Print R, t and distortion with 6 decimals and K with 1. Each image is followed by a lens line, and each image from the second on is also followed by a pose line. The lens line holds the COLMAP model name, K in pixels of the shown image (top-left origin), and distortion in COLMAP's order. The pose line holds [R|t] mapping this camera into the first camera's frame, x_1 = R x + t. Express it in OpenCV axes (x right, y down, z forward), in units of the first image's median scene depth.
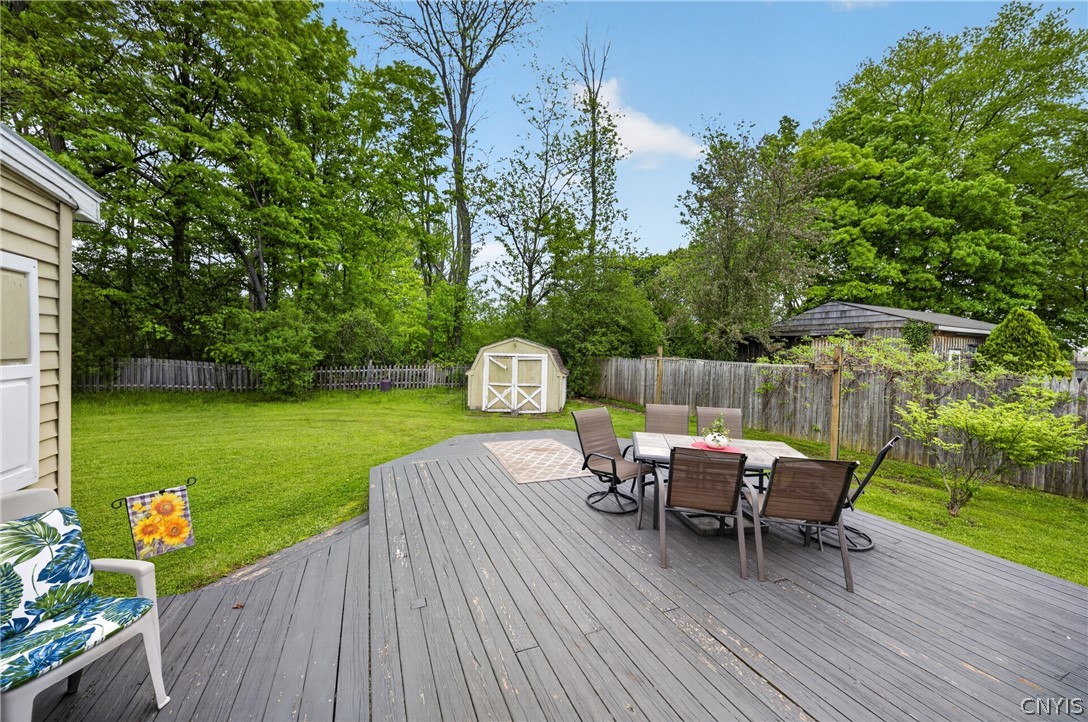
lens RADIAL K [[401.6, 0, 544.0], [0, 401.6, 361.0], [0, 0, 1]] dist [0.000355, -0.000030]
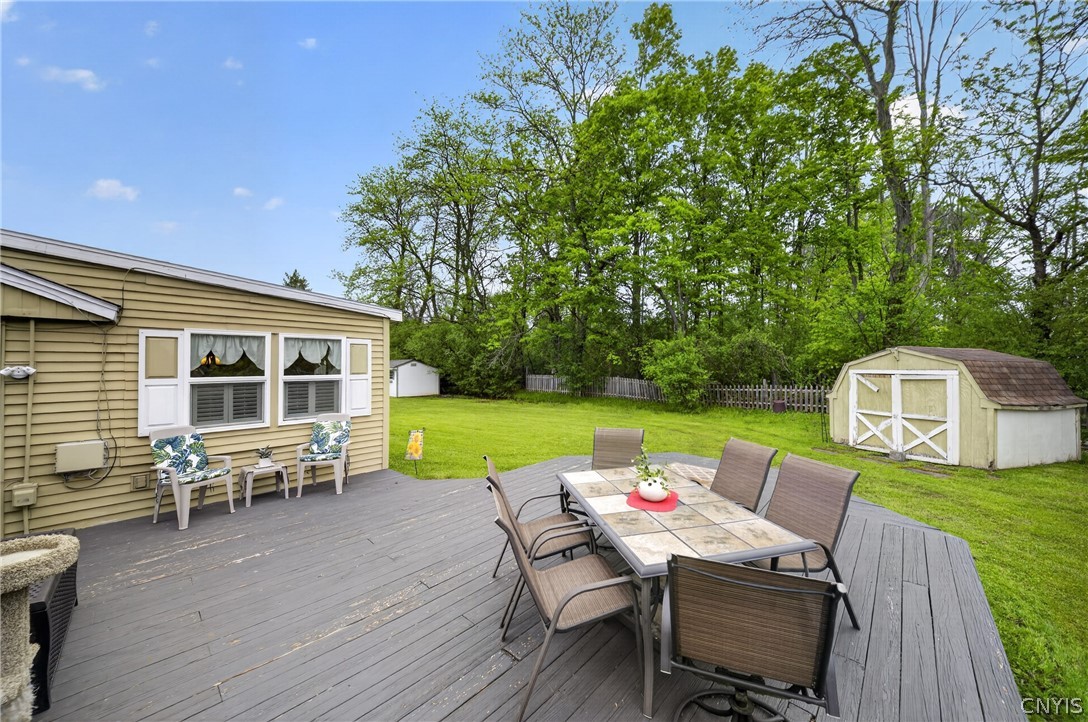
lens RADIAL K [[382.8, 0, 544.0], [0, 382.8, 361.0], [0, 0, 1]] dist [0.000257, 0.000116]
pose [[0.403361, -0.036691, -0.914305, 0.288692], [-0.013268, 0.998856, -0.045937, 0.003107], [0.914945, 0.030660, 0.402412, 0.162921]]
